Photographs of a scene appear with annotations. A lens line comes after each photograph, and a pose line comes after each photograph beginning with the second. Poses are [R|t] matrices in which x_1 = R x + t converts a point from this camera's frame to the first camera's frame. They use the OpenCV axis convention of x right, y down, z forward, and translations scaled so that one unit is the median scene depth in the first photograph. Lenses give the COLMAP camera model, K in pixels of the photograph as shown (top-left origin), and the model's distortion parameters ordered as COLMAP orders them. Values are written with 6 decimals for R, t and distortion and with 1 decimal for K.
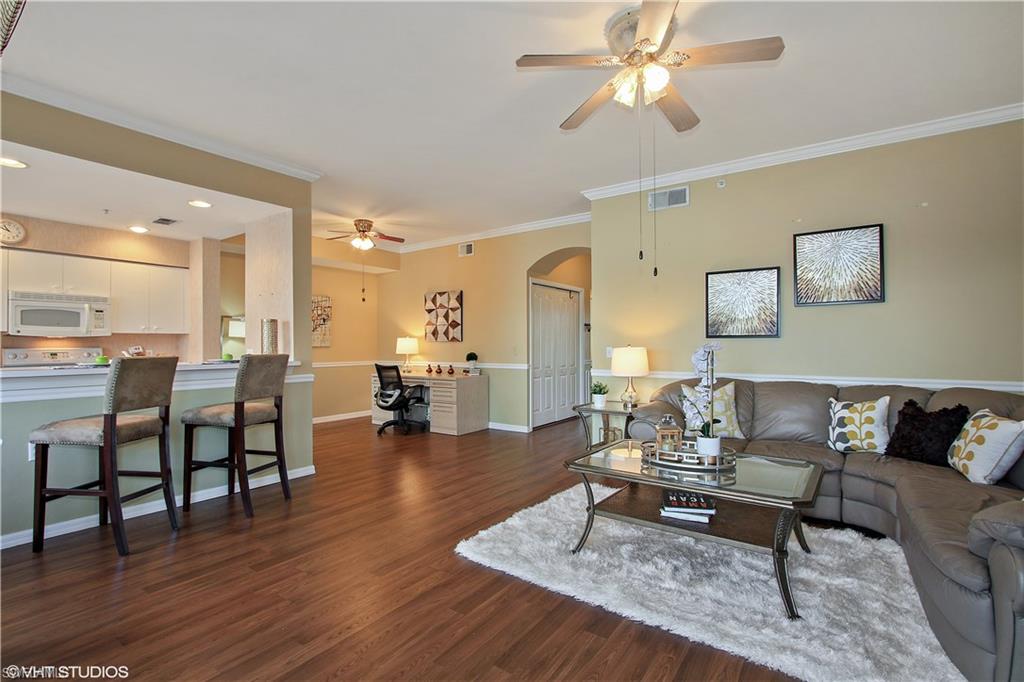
lens RADIAL K [[483.8, 0, 511.2], [0, 483.8, 338.2], [0, 0, 1]] dist [-0.004681, -0.000377]
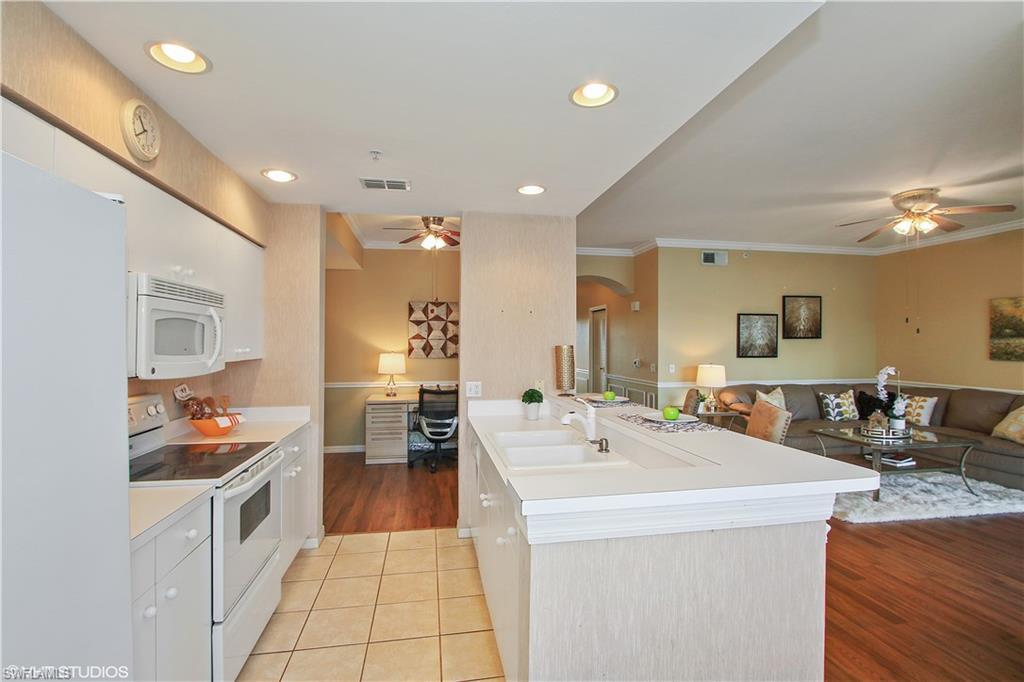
lens RADIAL K [[483.8, 0, 513.7], [0, 483.8, 335.6], [0, 0, 1]] dist [-0.004681, -0.000377]
pose [[0.689248, 0.014756, 0.724376, -0.708540], [-0.012255, 0.999887, -0.008708, -0.029073], [-0.724422, -0.002875, 0.689350, 0.293840]]
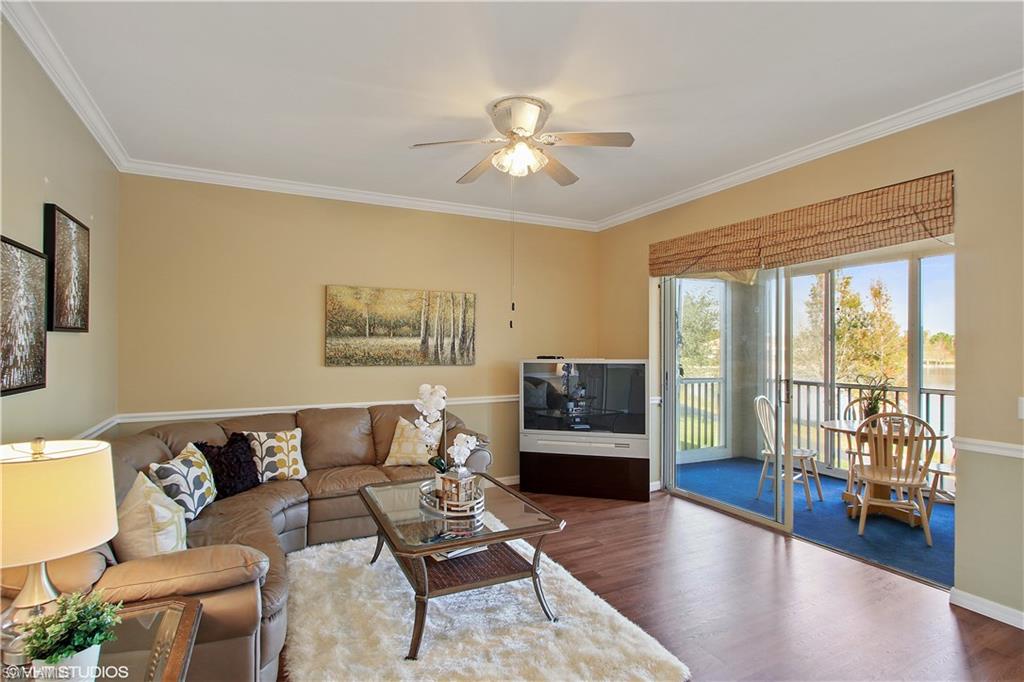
lens RADIAL K [[497.9, 0, 510.1], [0, 497.9, 339.6], [0, 0, 1]] dist [-0.002291, -0.000245]
pose [[-0.891694, 0.005091, 0.452610, -0.080126], [-0.004833, 0.999773, -0.020767, -0.026656], [-0.452613, -0.020705, -0.891467, 0.712869]]
